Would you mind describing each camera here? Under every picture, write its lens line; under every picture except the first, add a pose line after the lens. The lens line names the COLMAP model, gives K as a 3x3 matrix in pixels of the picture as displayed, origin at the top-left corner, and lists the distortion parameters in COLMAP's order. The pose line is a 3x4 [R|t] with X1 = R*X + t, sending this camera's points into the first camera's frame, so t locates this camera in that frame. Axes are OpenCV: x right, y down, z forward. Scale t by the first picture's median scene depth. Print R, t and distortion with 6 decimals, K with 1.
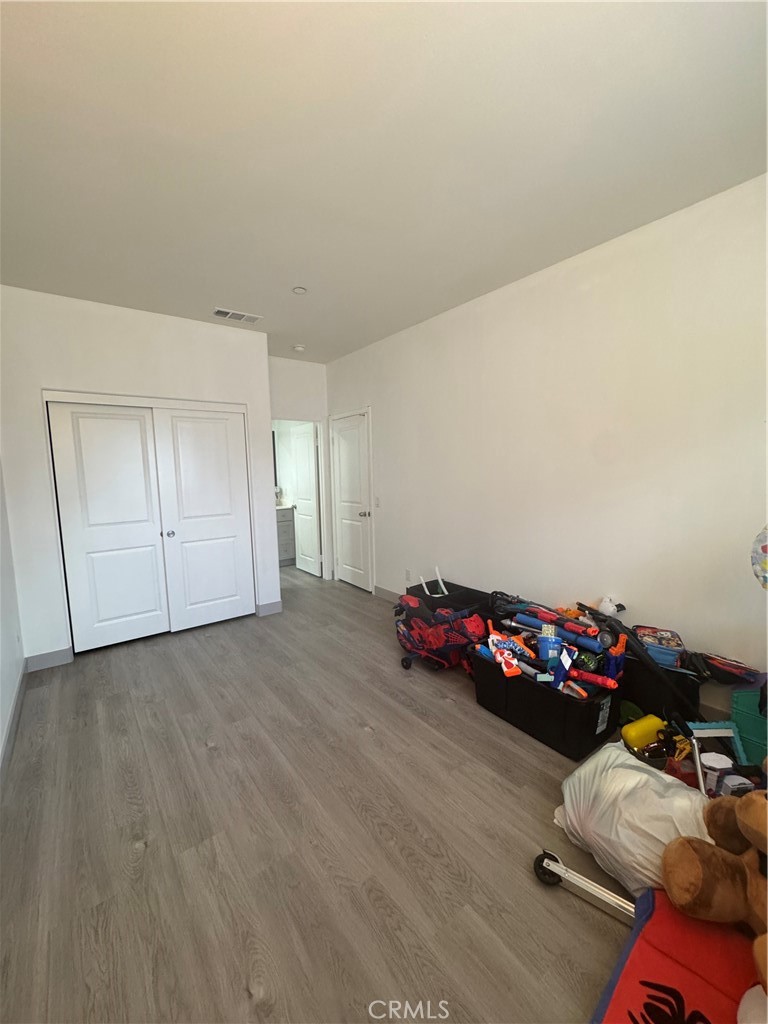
lens RADIAL K [[411.2, 0, 384.0], [0, 411.2, 514.0], [0, 0, 1]] dist [-0.005812, 0.000814]
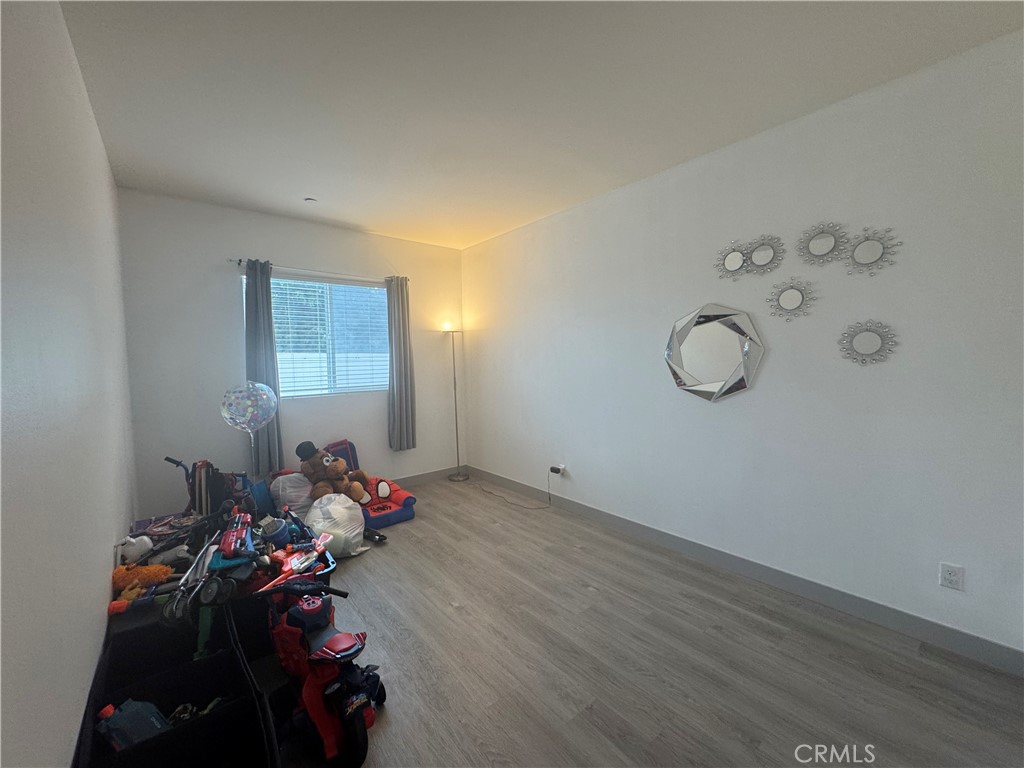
lens RADIAL K [[411.2, 0, 513.9], [0, 411.2, 383.1], [0, 0, 1]] dist [-0.005812, 0.000814]
pose [[-0.998147, 0.039697, -0.046107, -0.238909], [0.031695, 0.986136, 0.162884, -0.290709], [0.051934, 0.161121, -0.985567, 2.848528]]
